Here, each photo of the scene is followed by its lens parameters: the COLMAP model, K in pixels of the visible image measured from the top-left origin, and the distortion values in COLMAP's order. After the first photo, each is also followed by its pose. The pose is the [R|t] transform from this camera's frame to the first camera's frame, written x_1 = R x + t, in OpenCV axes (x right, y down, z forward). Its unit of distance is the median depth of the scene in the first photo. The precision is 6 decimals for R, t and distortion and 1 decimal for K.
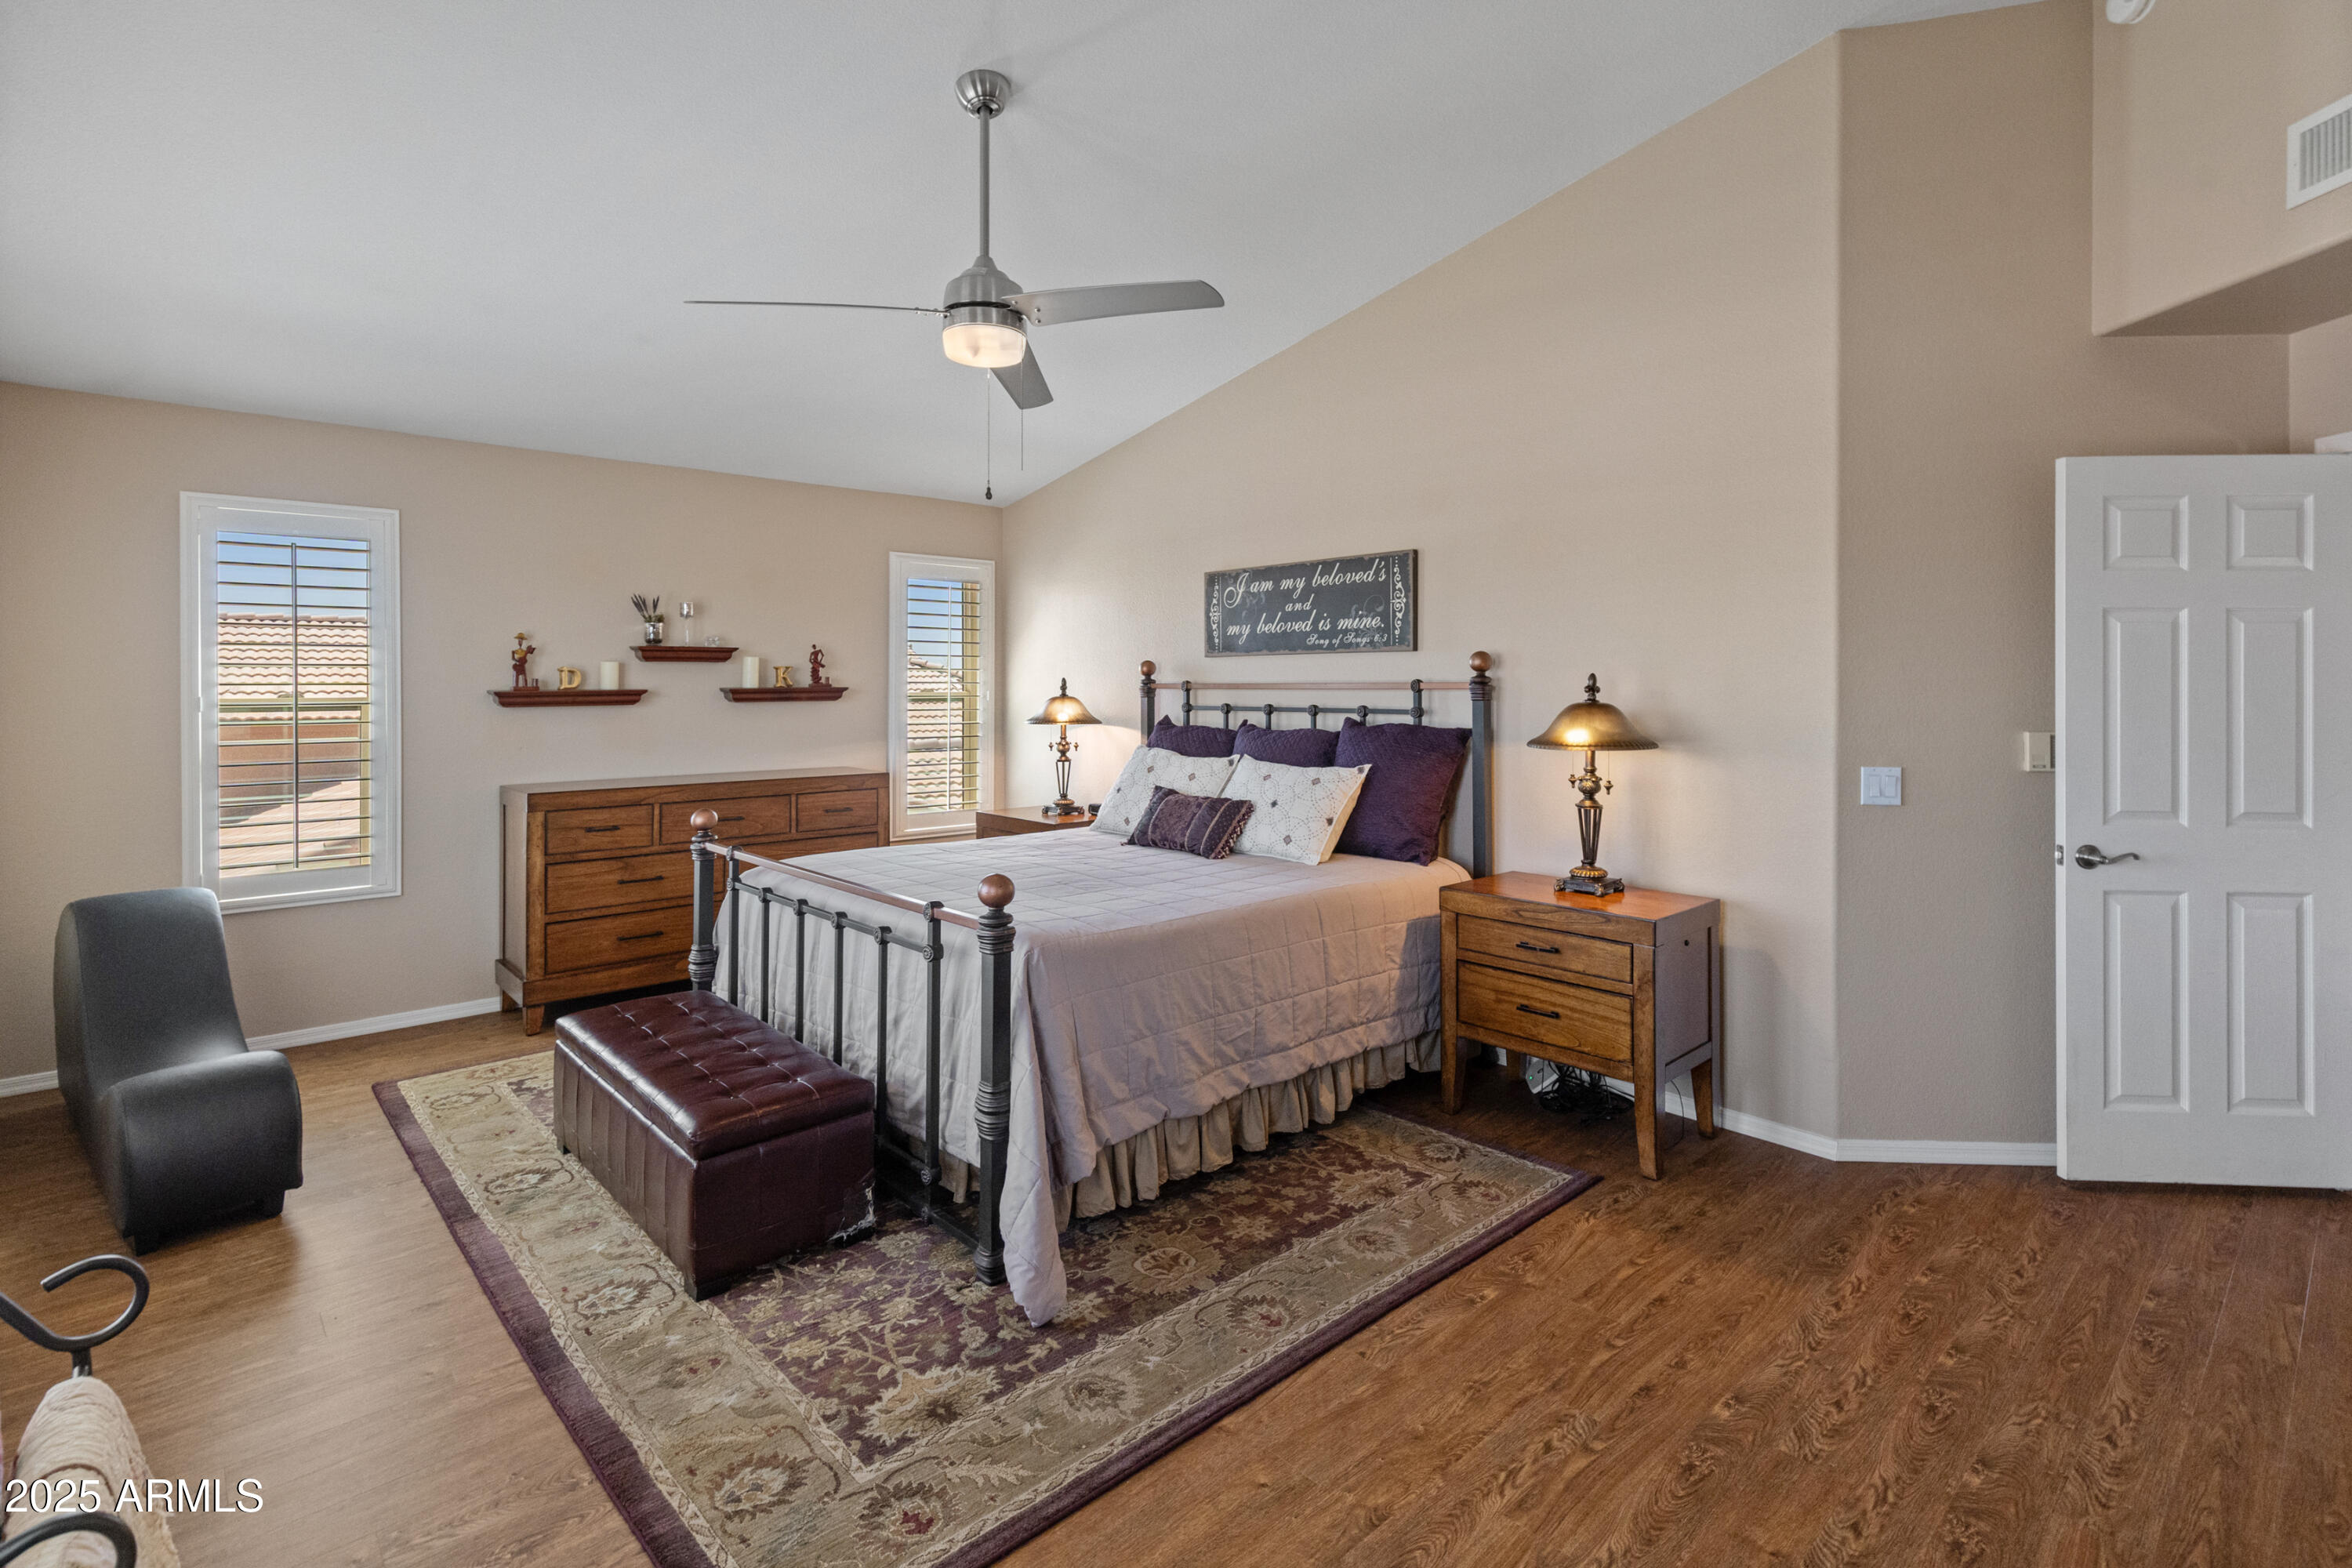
lens RADIAL K [[1118.3, 0, 1201.0], [0, 1118.3, 678.2], [0, 0, 1]] dist [0.012407, 0.000404]
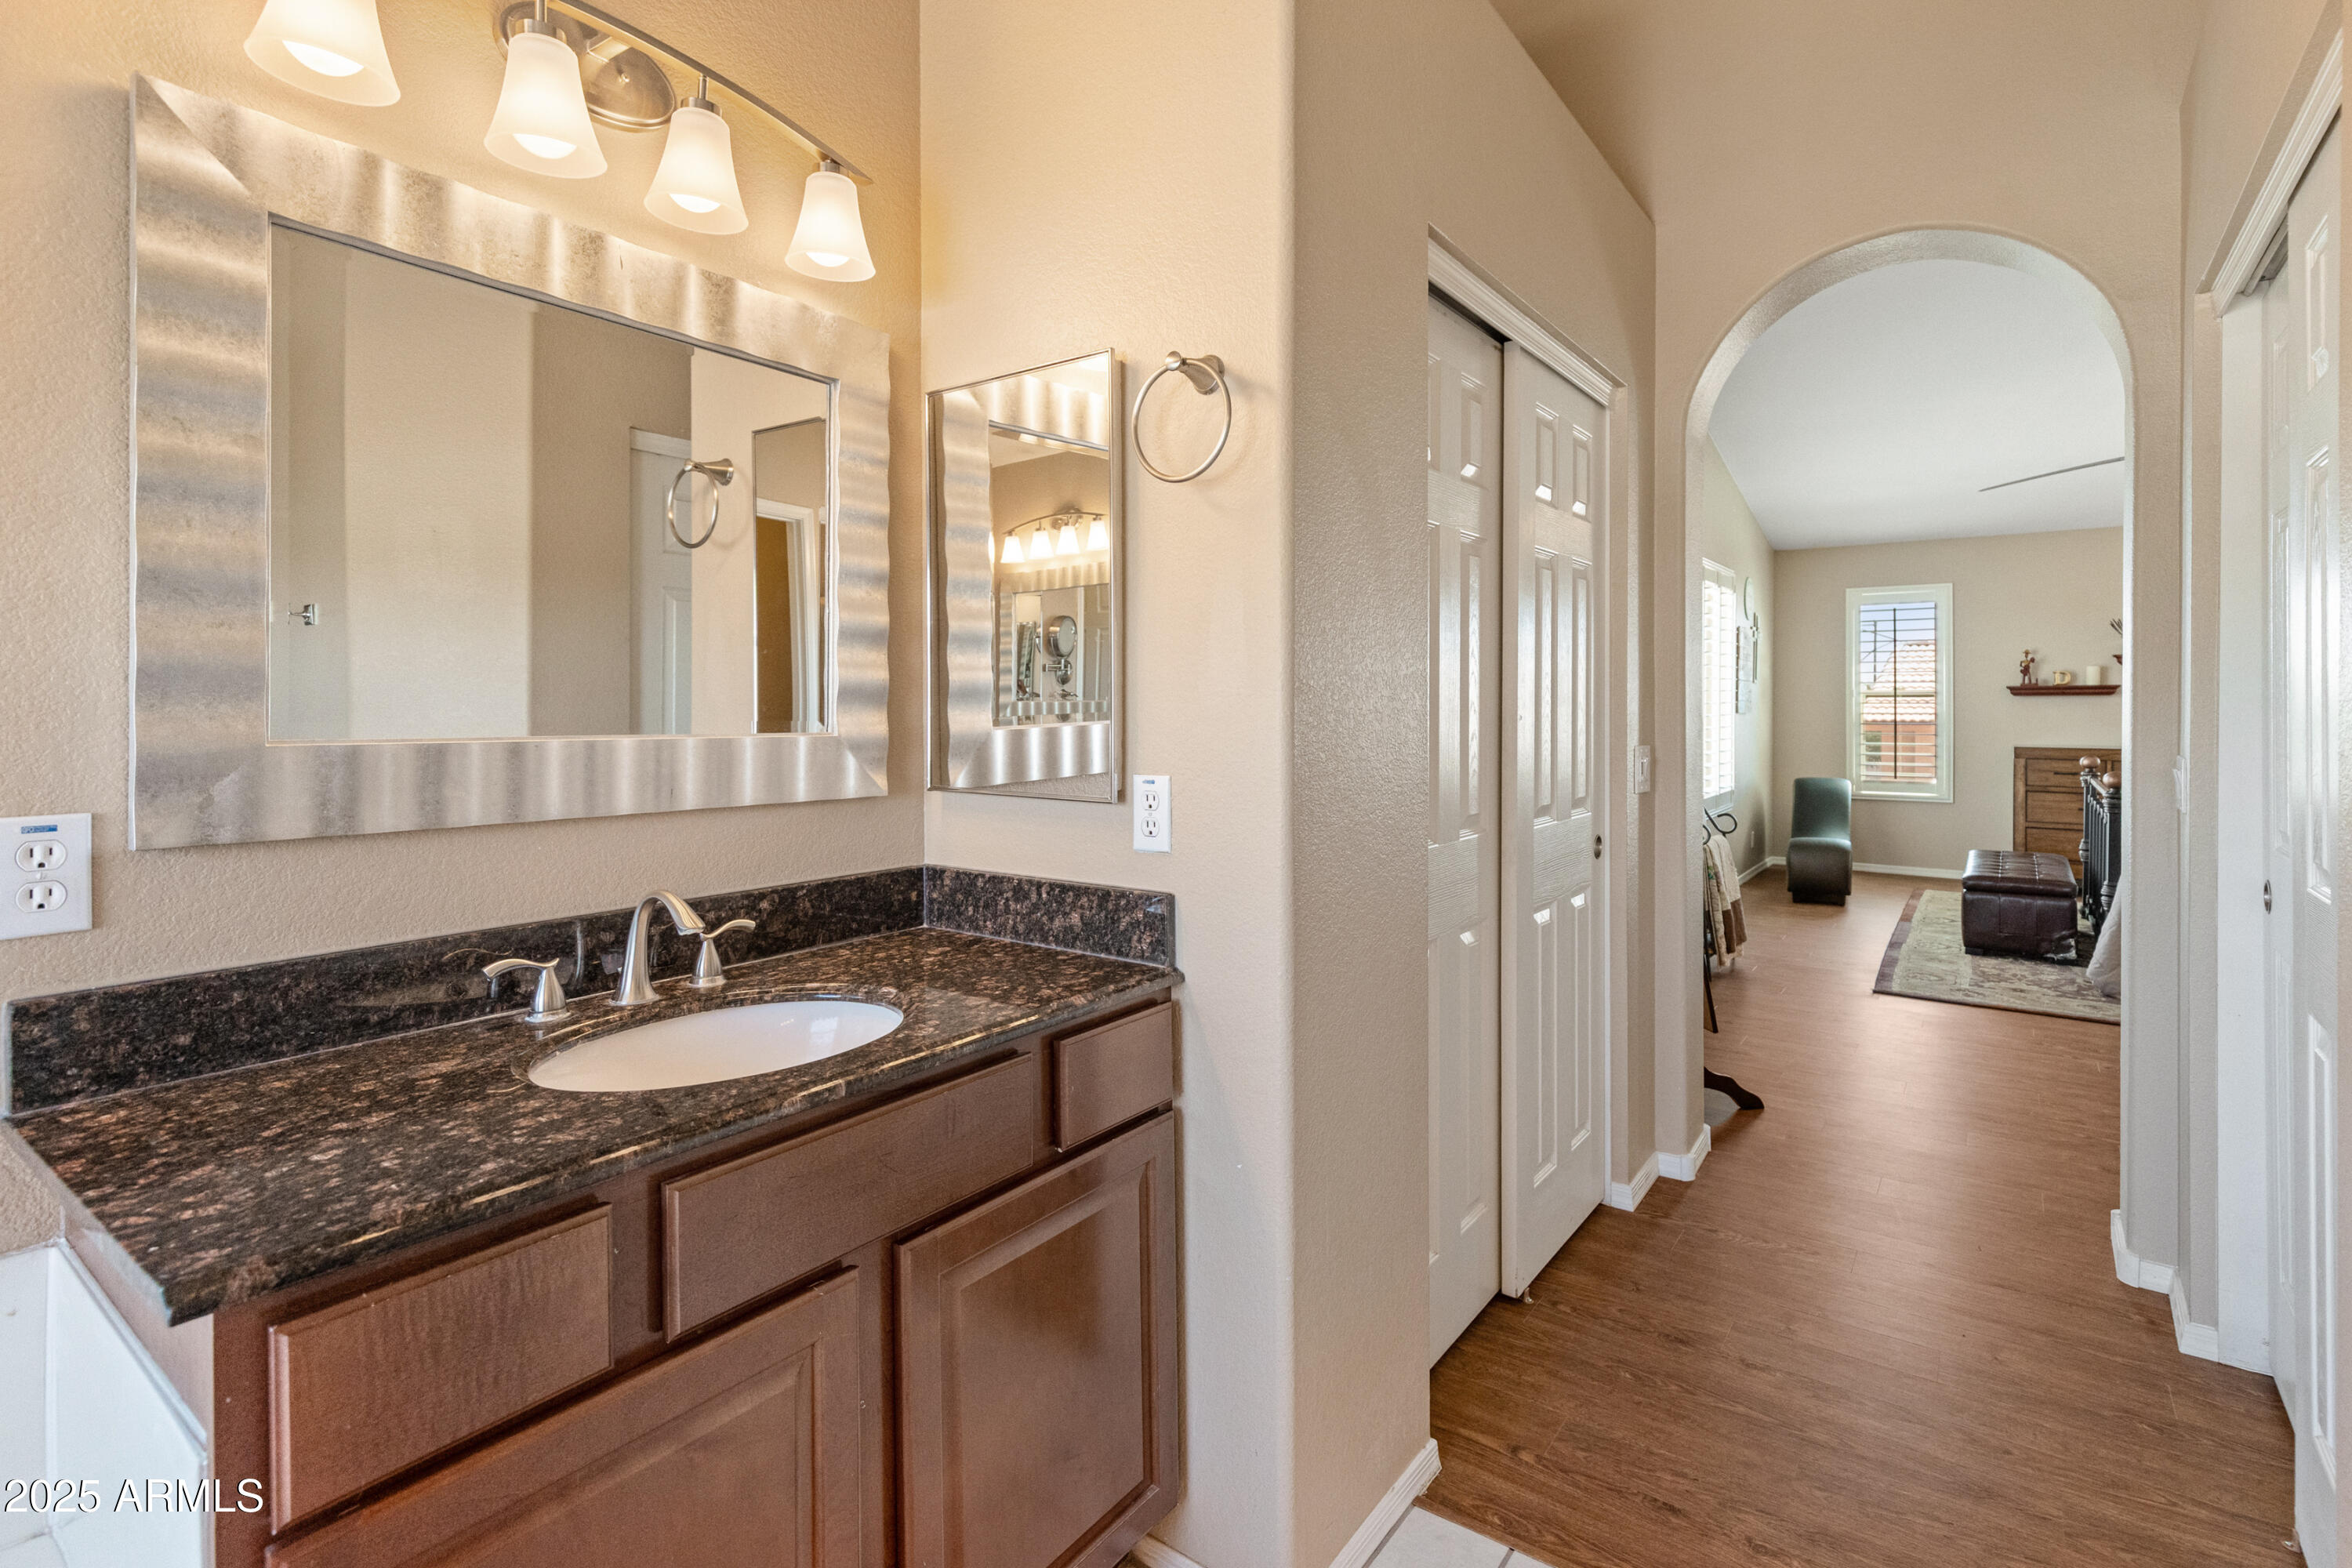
lens RADIAL K [[1118.3, 0, 1200.4], [0, 1118.3, 702.0], [0, 0, 1]] dist [0.012407, 0.000404]
pose [[0.192963, 0.001635, -0.981205, 0.783644], [0.002682, 0.999994, 0.002193, 0.029176], [0.981202, -0.003055, 0.192957, -0.488520]]
